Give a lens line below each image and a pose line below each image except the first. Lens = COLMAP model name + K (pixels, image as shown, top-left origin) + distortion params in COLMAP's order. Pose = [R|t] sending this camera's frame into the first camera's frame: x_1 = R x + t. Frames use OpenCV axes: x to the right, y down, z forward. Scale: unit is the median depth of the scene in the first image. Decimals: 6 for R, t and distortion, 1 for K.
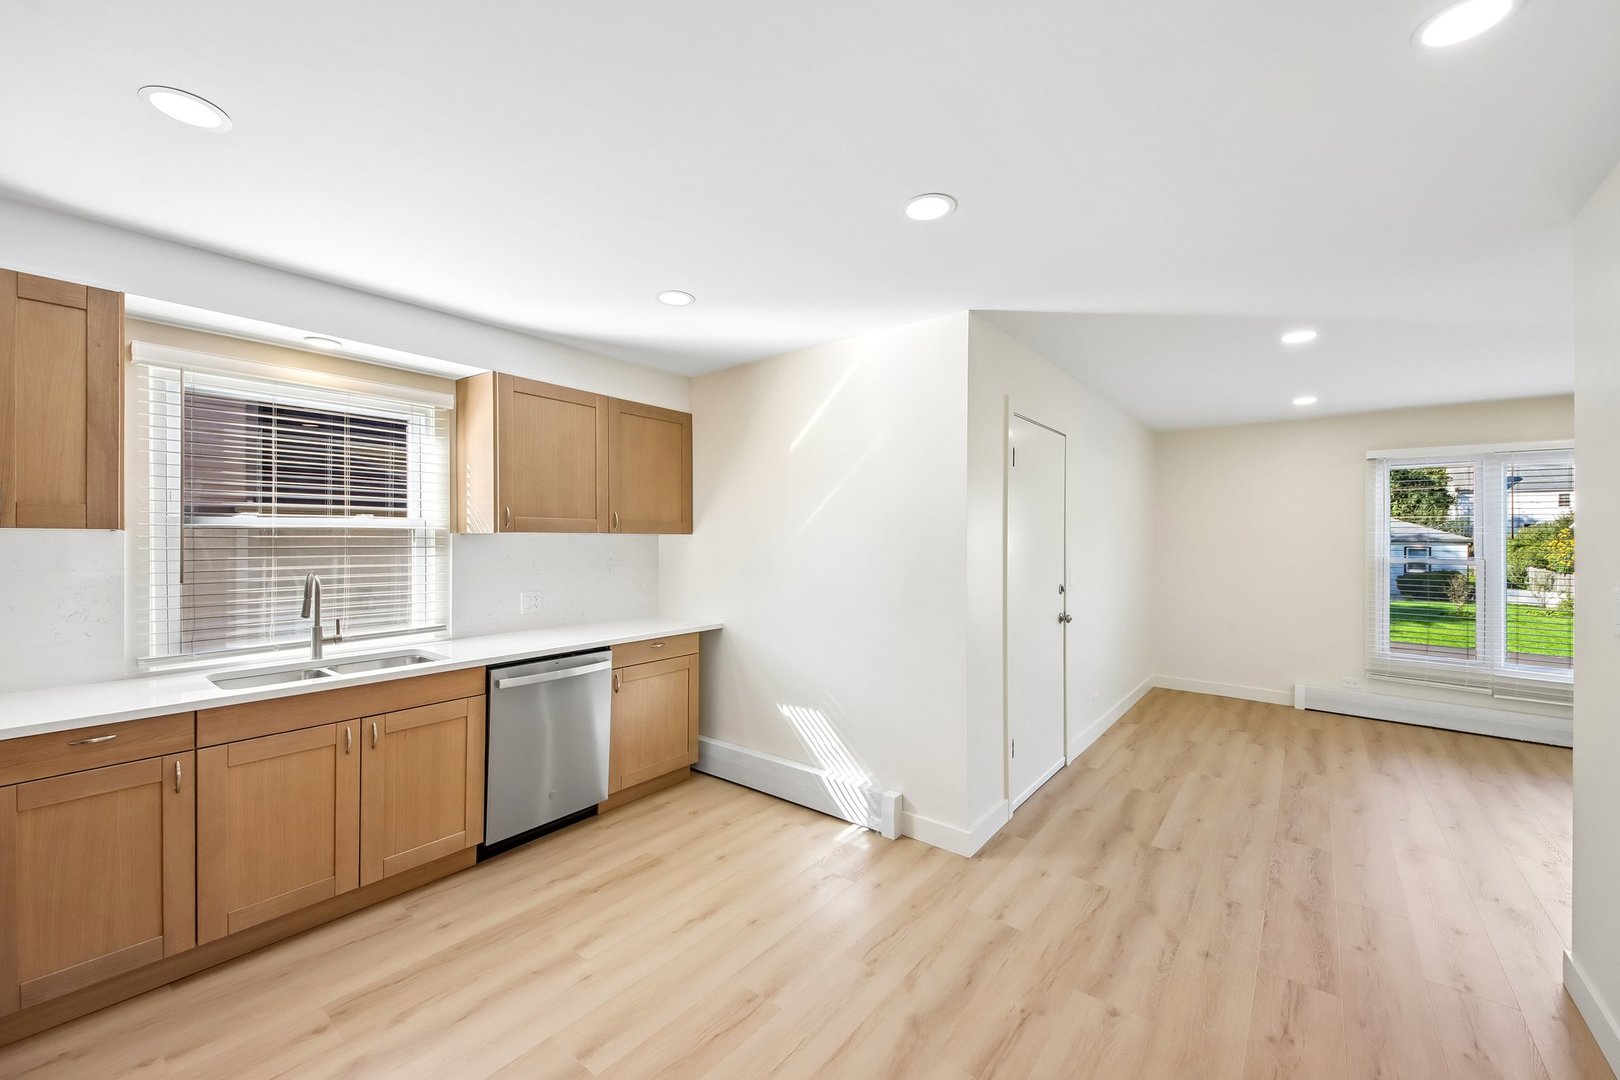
lens RADIAL K [[618.2, 0, 808.7], [0, 618.2, 539.8], [0, 0, 1]] dist [0.003066, -0.000174]
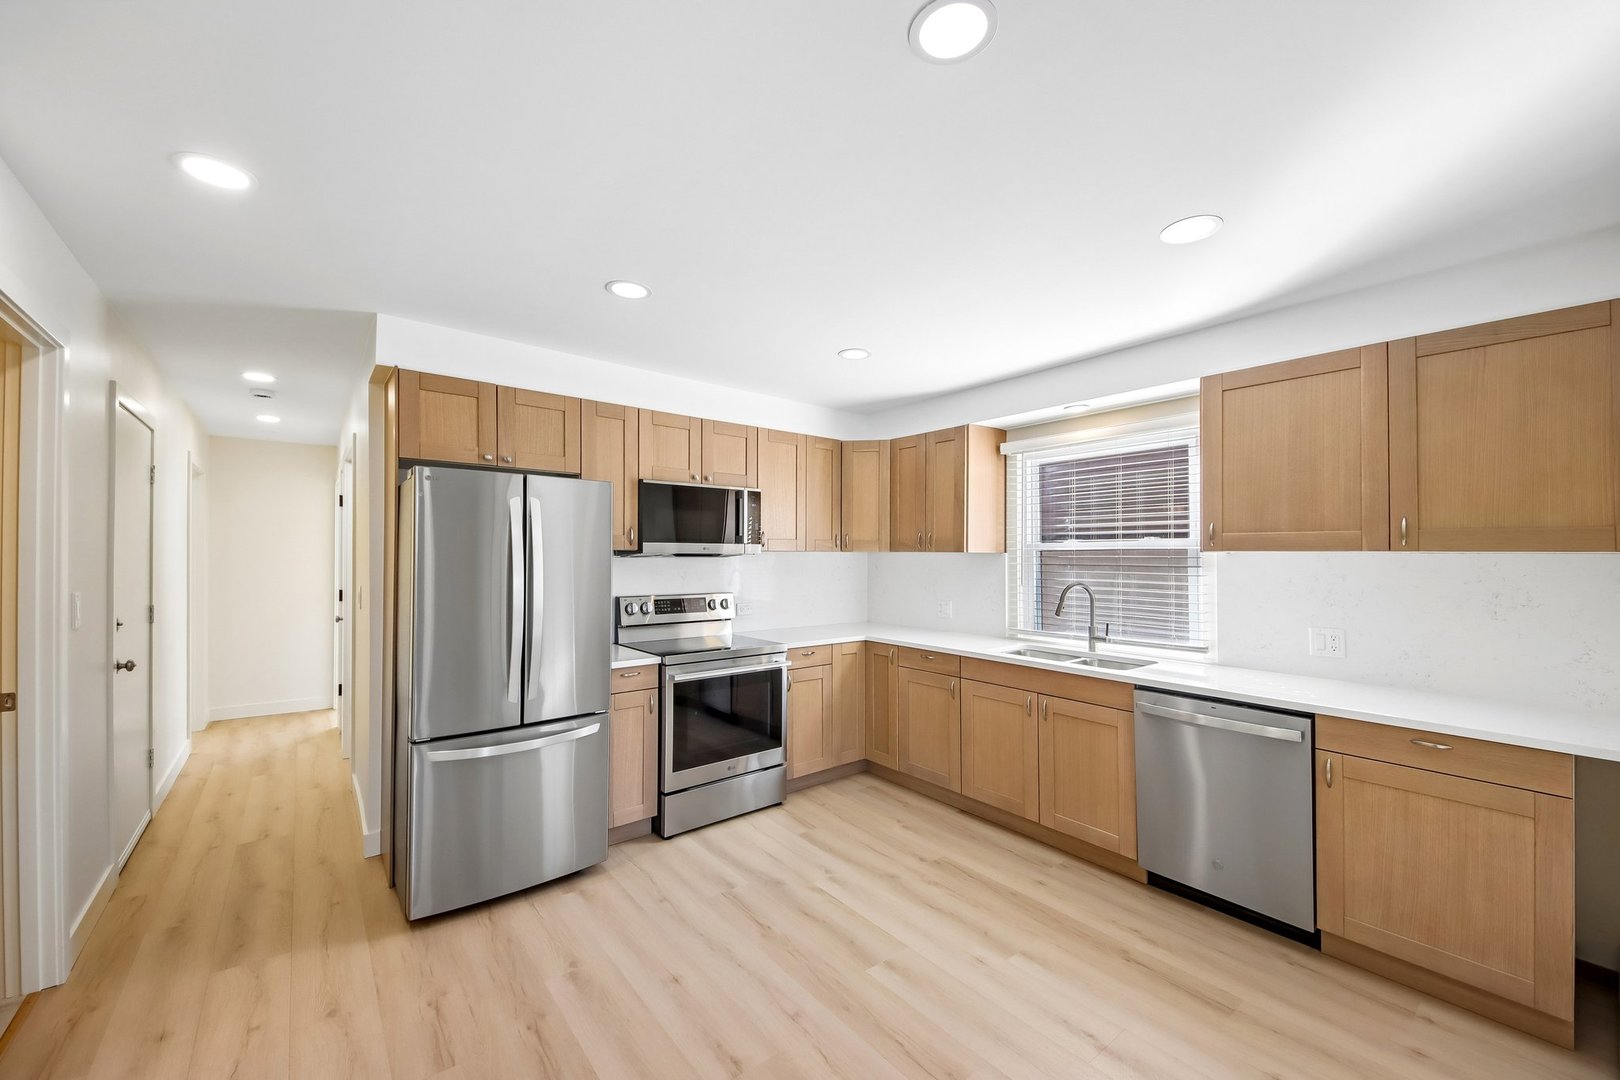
lens RADIAL K [[618.2, 0, 806.8], [0, 618.2, 543.8], [0, 0, 1]] dist [0.003066, -0.000174]
pose [[-0.217635, -0.025294, -0.975702, 0.587127], [-0.010865, 0.999665, -0.023492, 0.005836], [0.975970, 0.005488, -0.217837, 0.704900]]
